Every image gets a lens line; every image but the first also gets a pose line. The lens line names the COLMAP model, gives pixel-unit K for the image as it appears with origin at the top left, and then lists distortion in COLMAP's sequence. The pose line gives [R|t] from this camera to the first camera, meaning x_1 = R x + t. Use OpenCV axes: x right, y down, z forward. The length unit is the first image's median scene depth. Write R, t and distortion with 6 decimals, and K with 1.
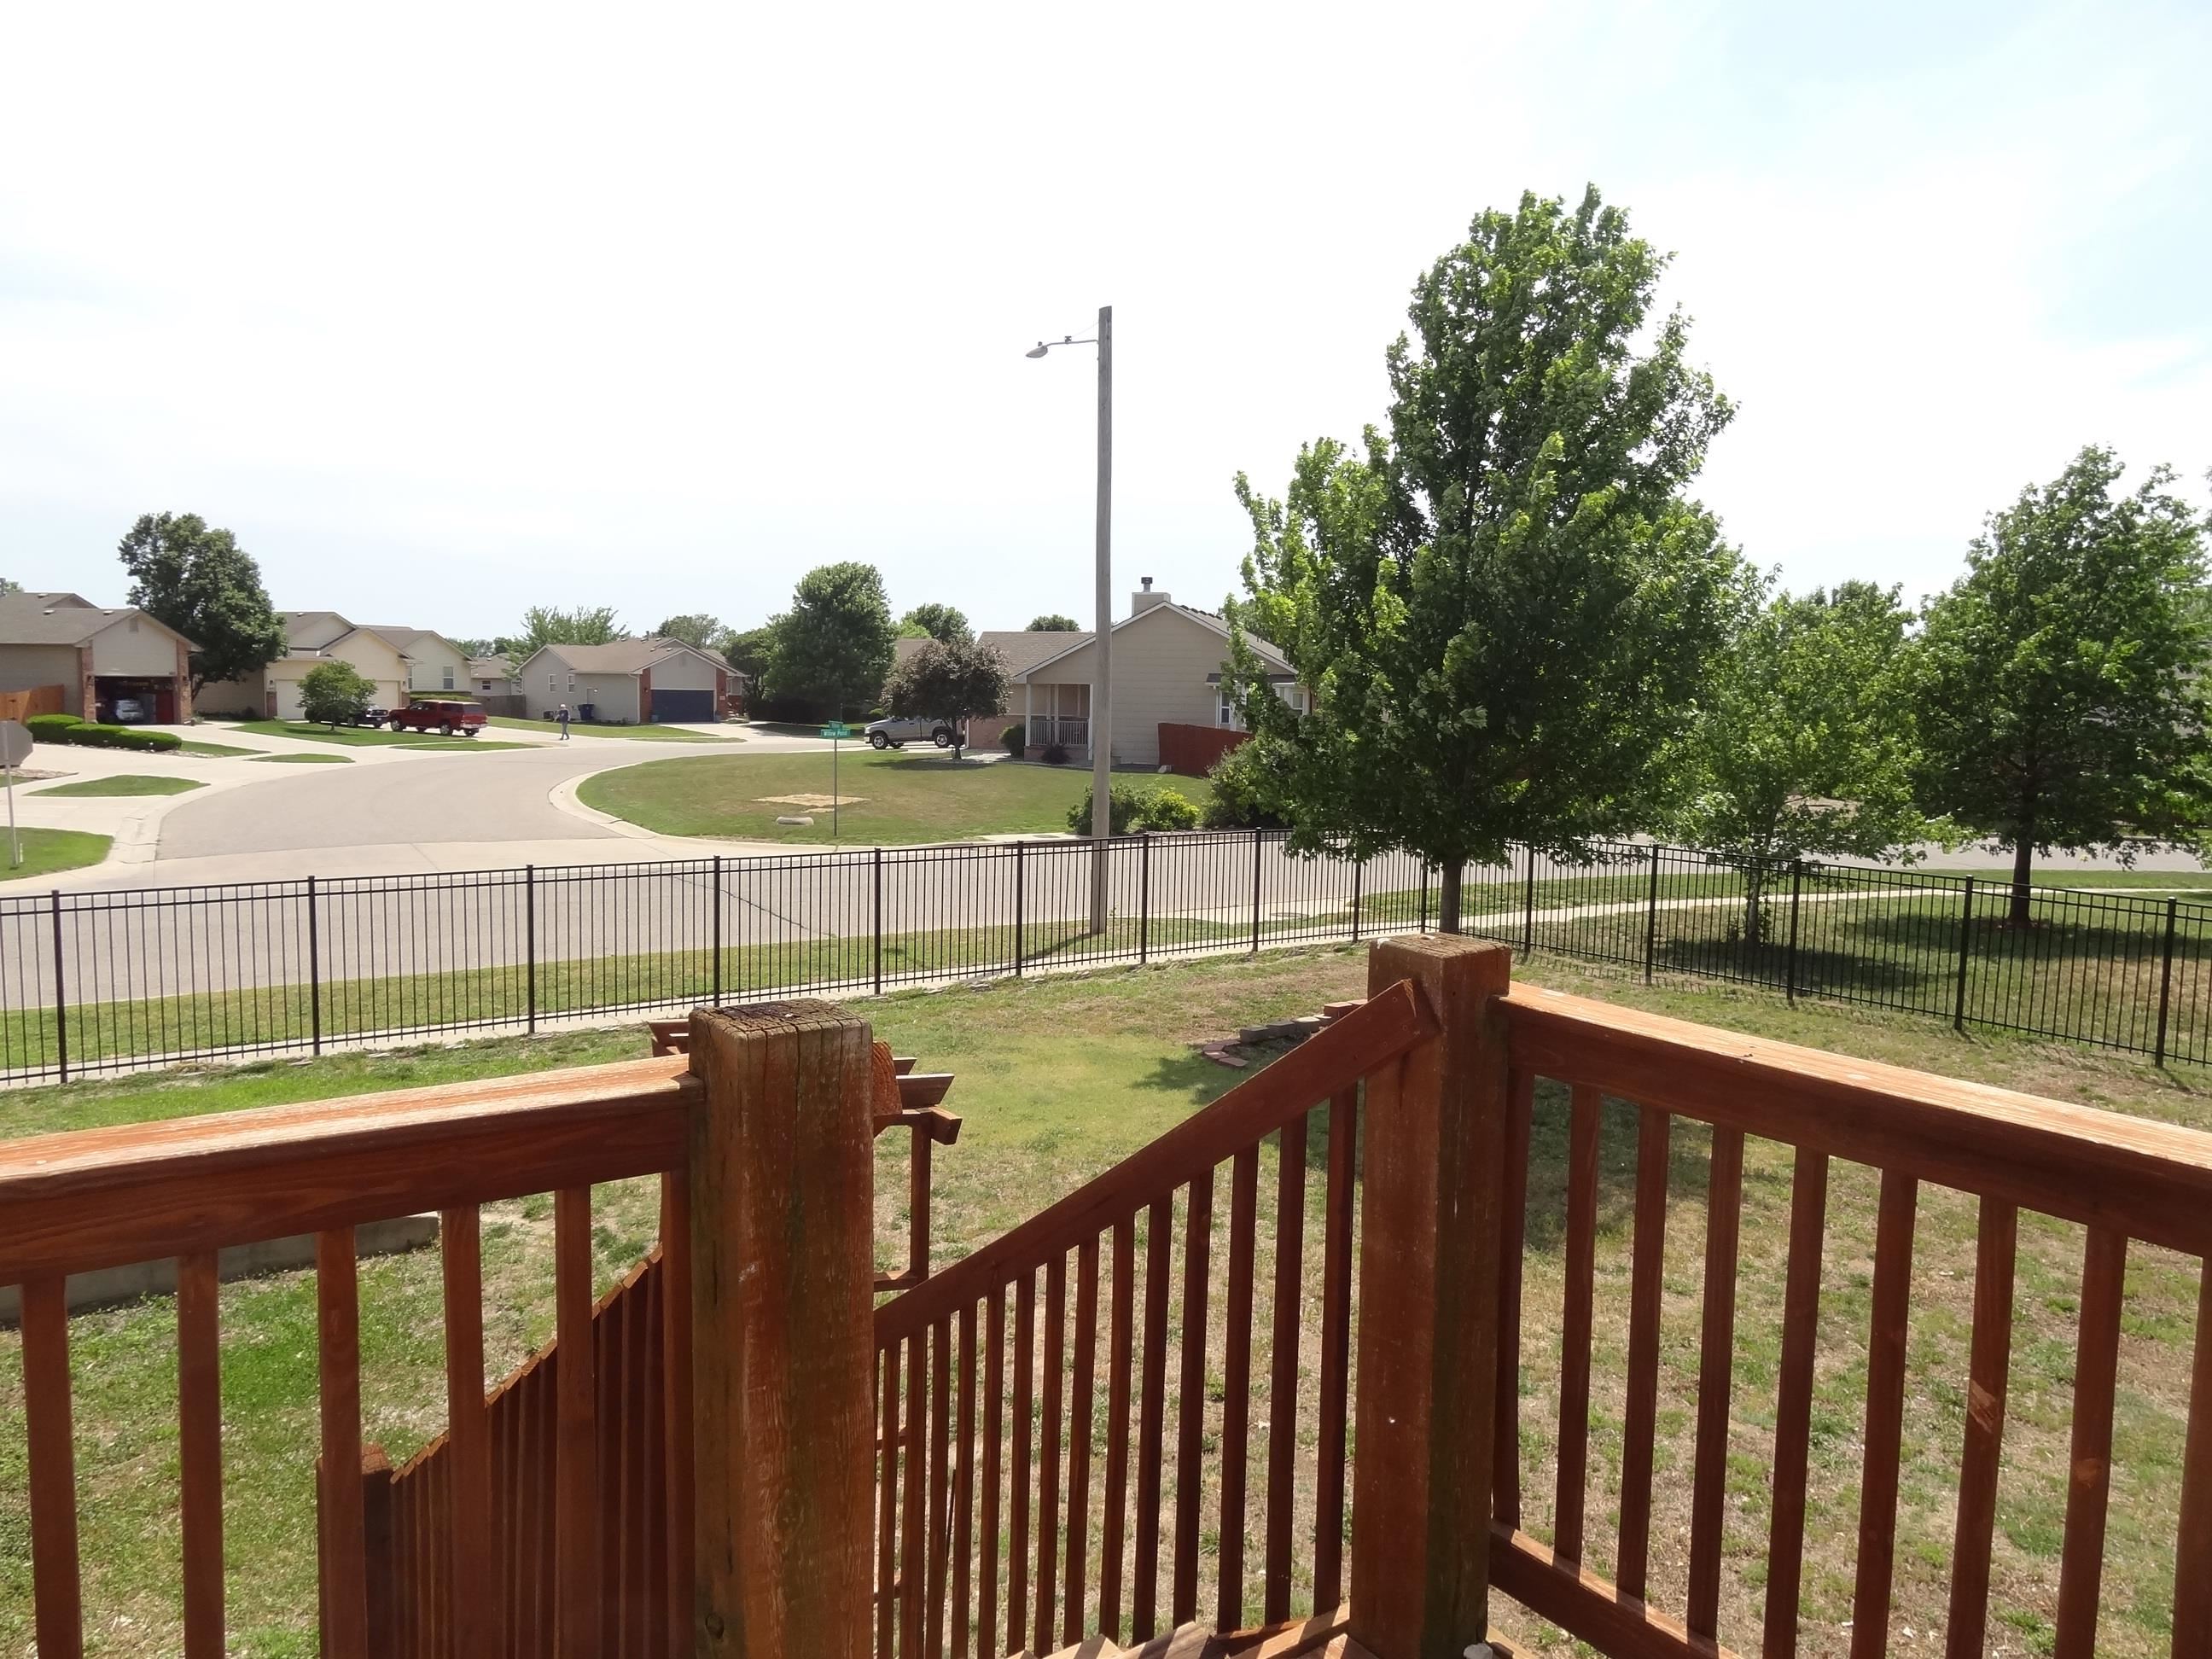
lens RADIAL K [[1526.9, 0, 1106.0], [0, 1526.9, 829.5], [0, 0, 1]] dist [0.004284, 0.003460]
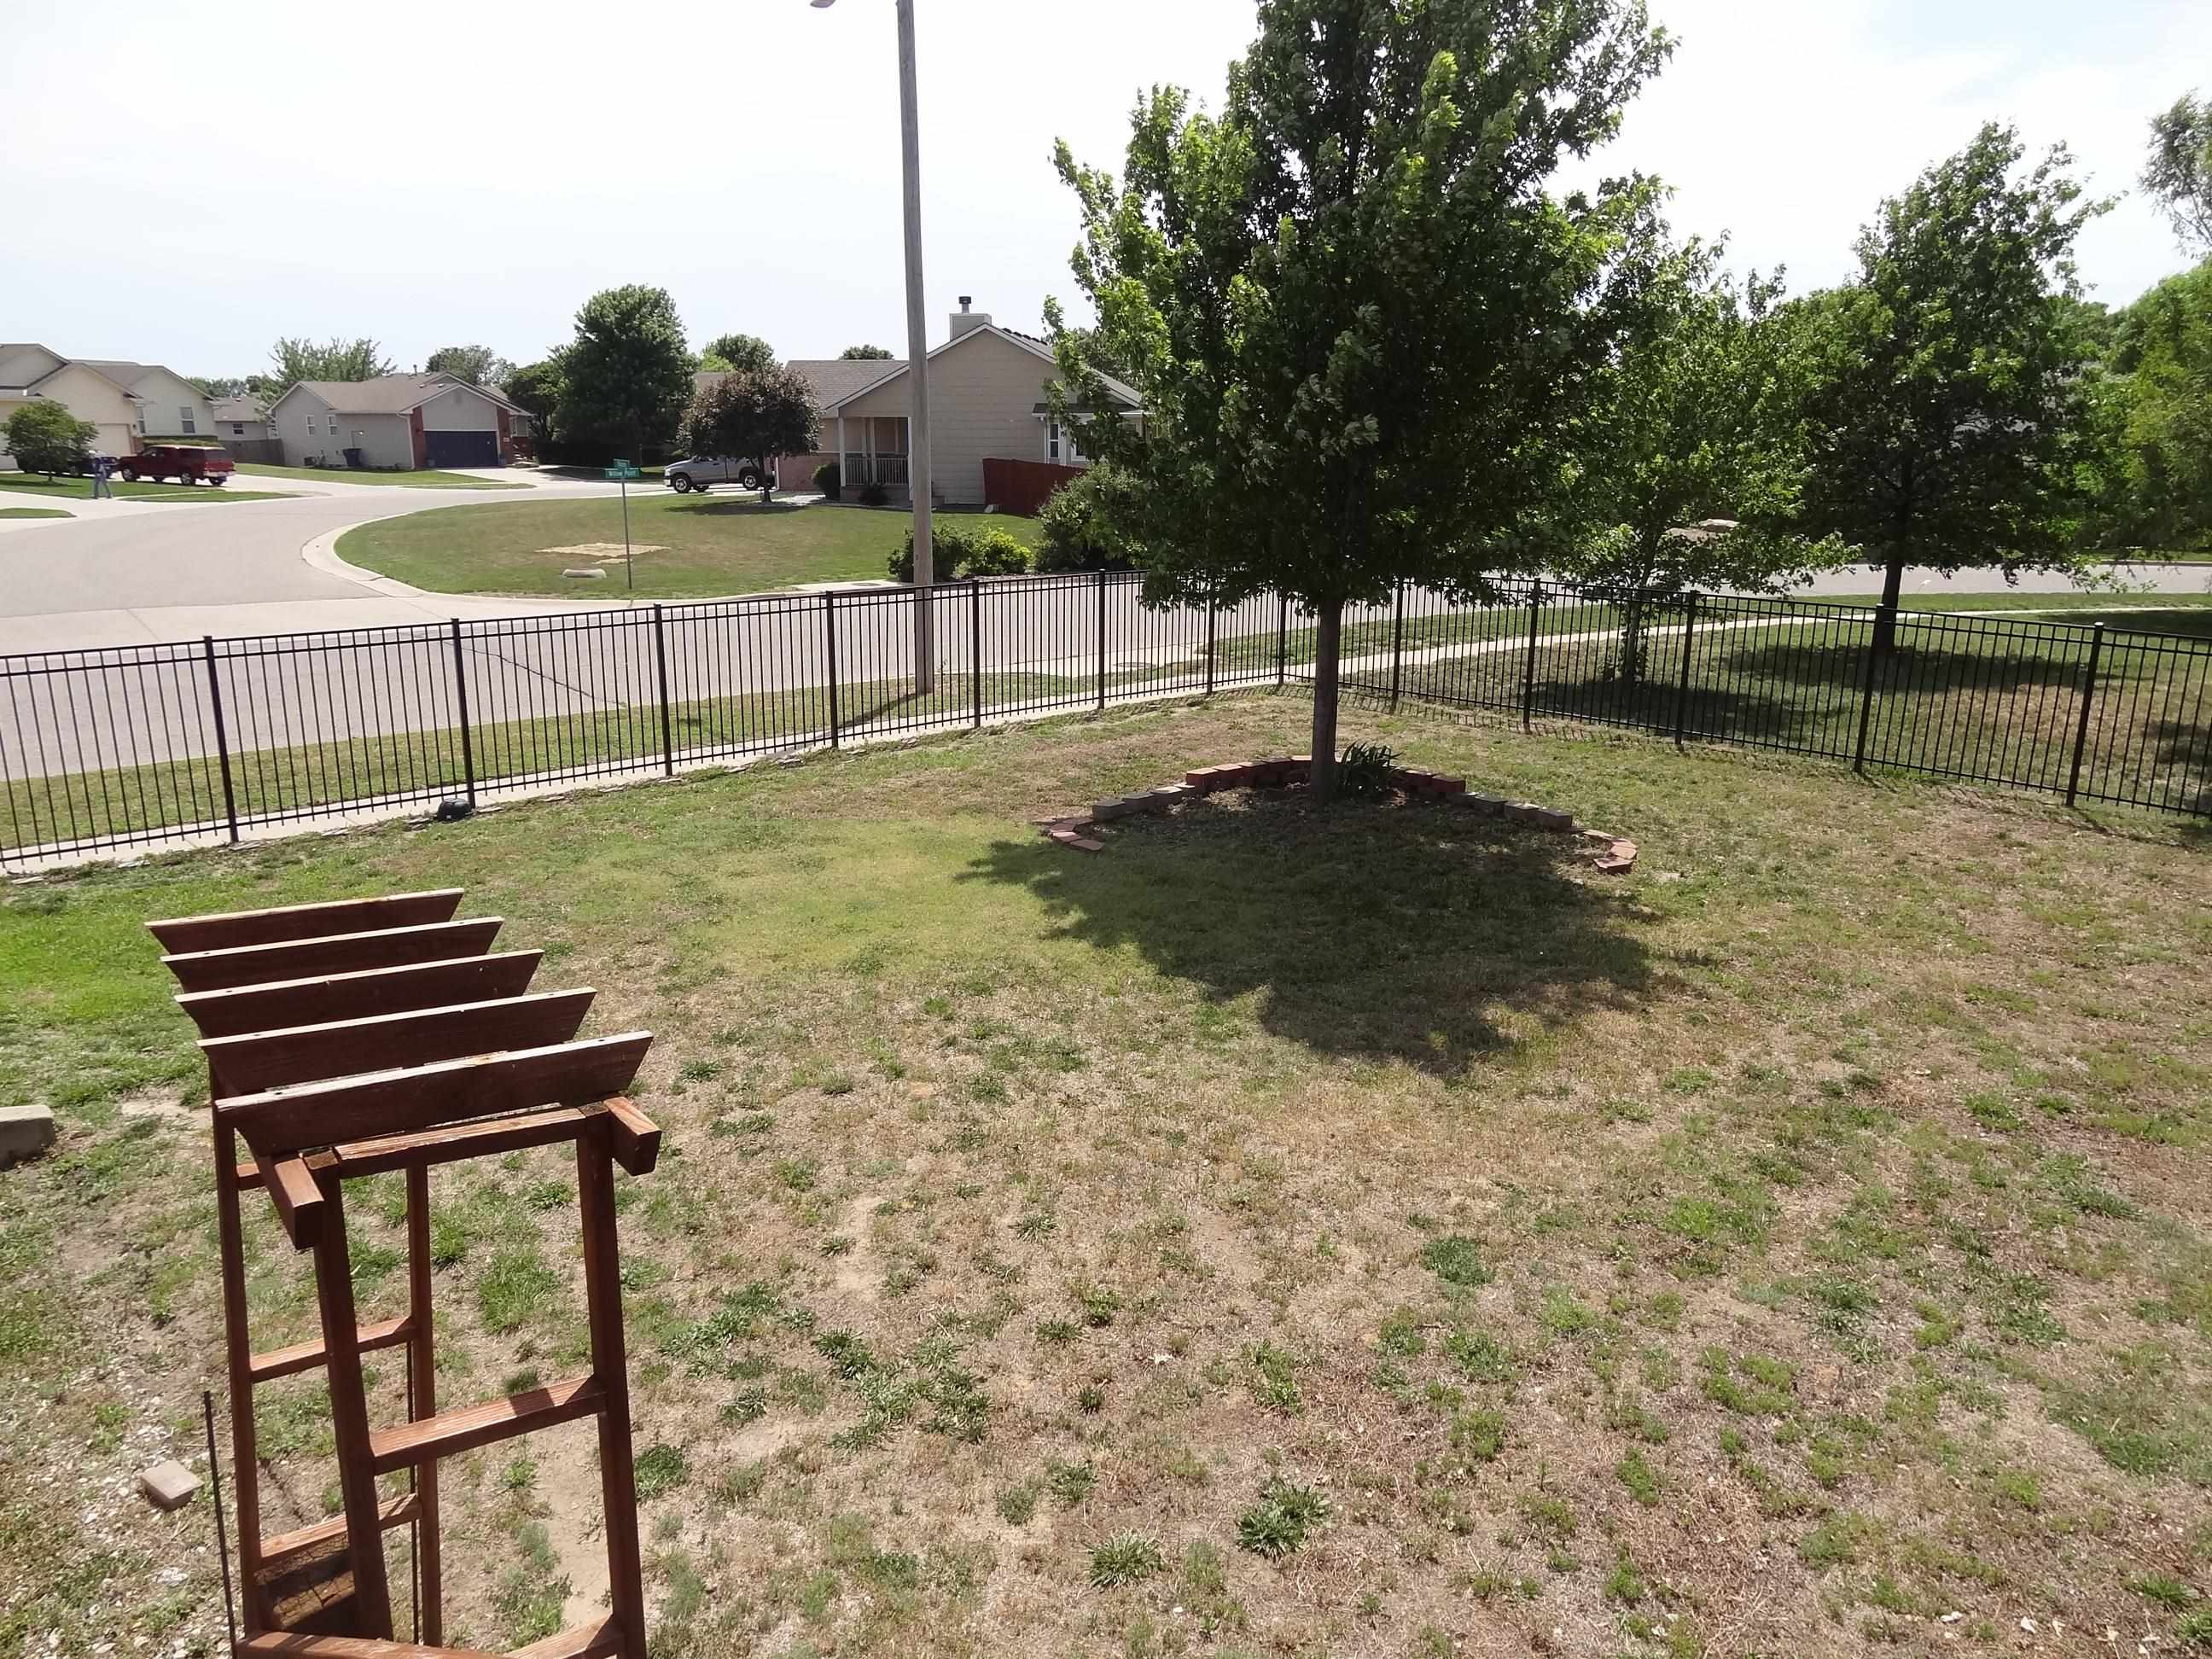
lens RADIAL K [[1526.9, 0, 1106.0], [0, 1526.9, 829.5], [0, 0, 1]] dist [0.004284, 0.003460]
pose [[0.993518, -0.040575, 0.106187, 0.001913], [0.022439, 0.985749, 0.166718, 0.000008], [-0.111439, -0.163254, 0.980270, 0.106779]]
